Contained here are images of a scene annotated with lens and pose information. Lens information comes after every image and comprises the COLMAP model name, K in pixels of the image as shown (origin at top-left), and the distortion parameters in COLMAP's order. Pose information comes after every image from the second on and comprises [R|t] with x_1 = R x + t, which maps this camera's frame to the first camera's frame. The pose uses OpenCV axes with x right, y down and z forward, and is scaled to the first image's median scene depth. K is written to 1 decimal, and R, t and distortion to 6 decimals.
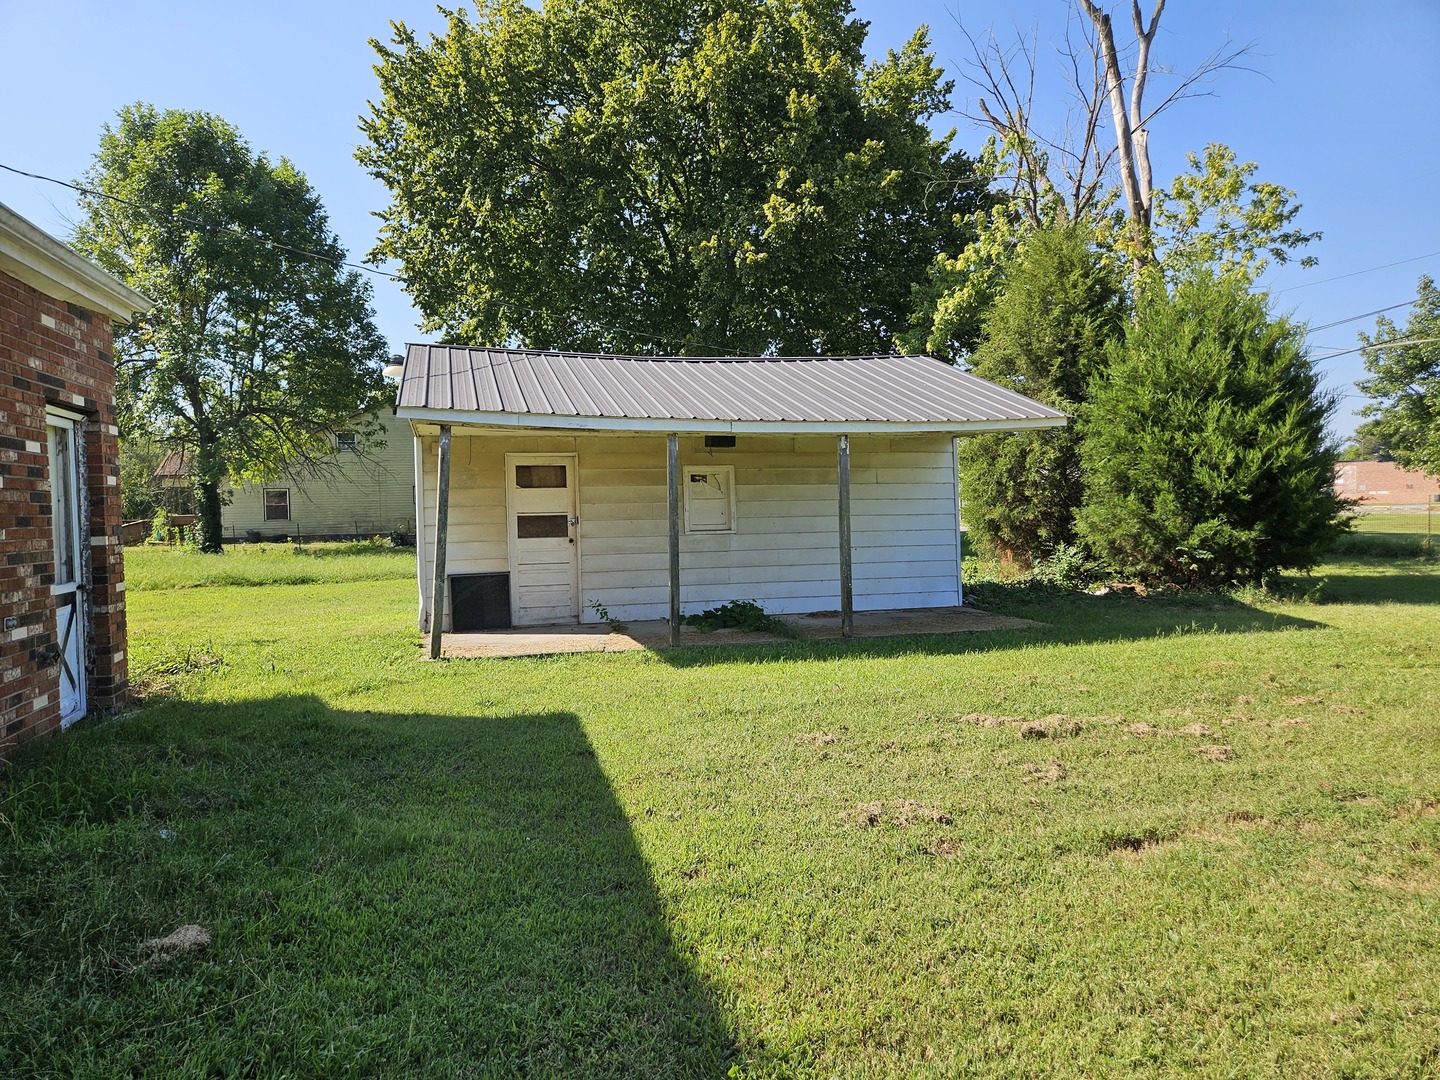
lens RADIAL K [[946.6, 0, 720.0], [0, 946.6, 540.0], [0, 0, 1]] dist [0.083977, -0.076475]
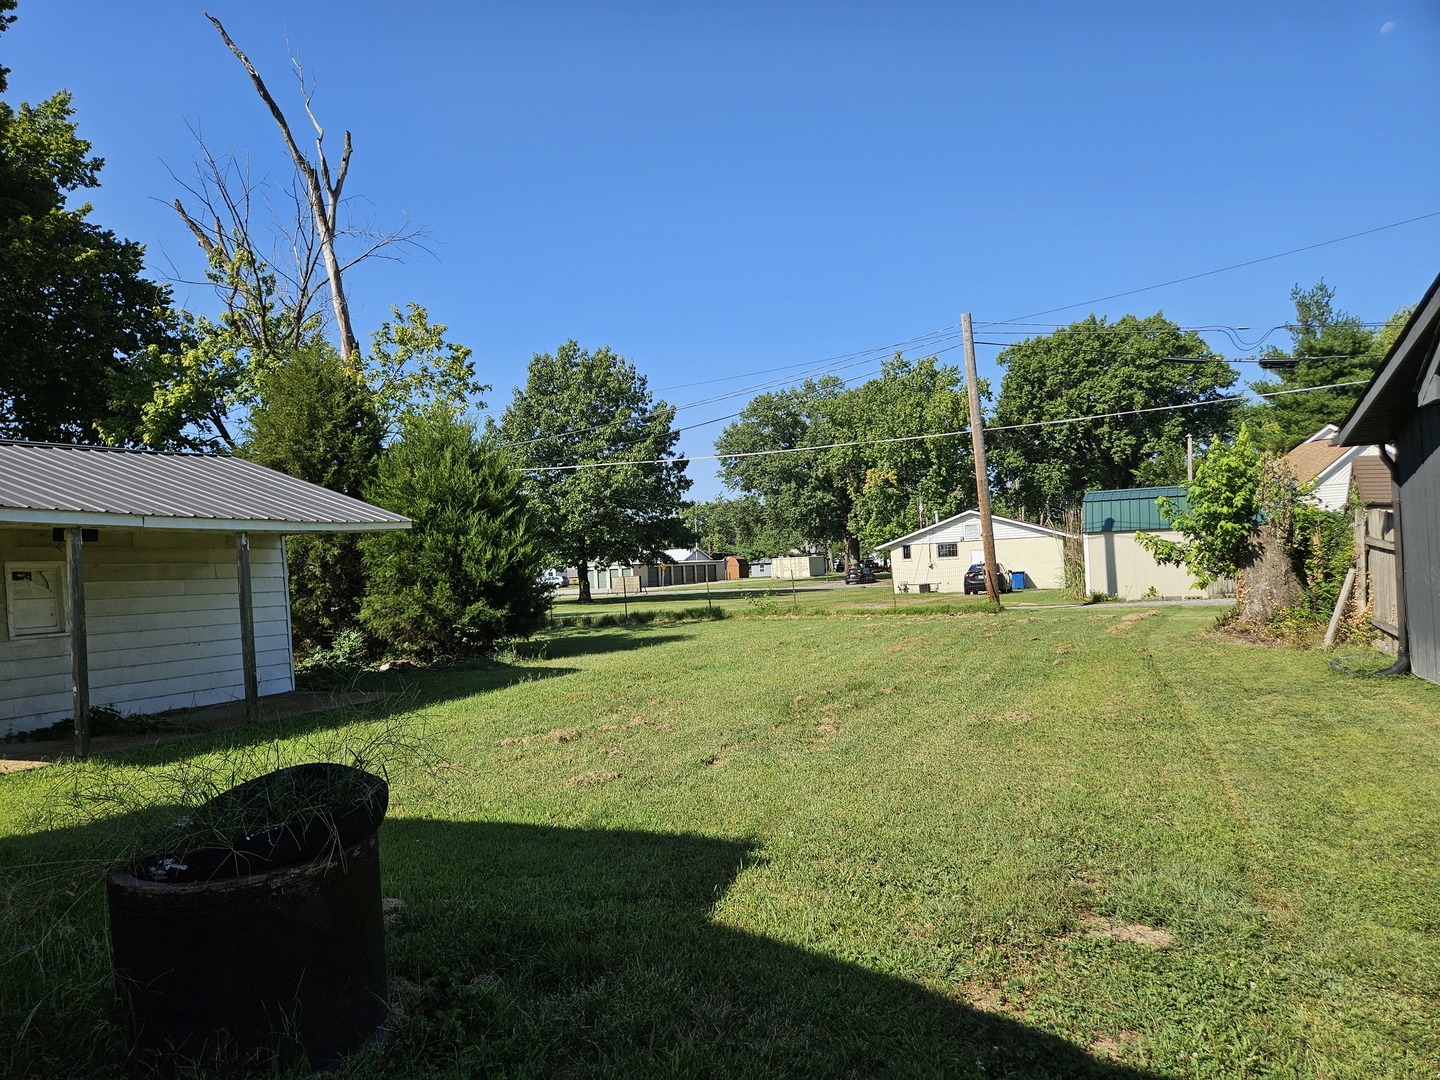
lens RADIAL K [[956.5, 0, 696.1], [0, 956.5, 571.9], [0, 0, 1]] dist [0.001979, 0.000448]
pose [[0.638947, -0.012769, 0.769144, -0.286873], [0.064787, 0.997203, -0.037265, 0.005033], [-0.766517, 0.073641, 0.637988, -0.050773]]
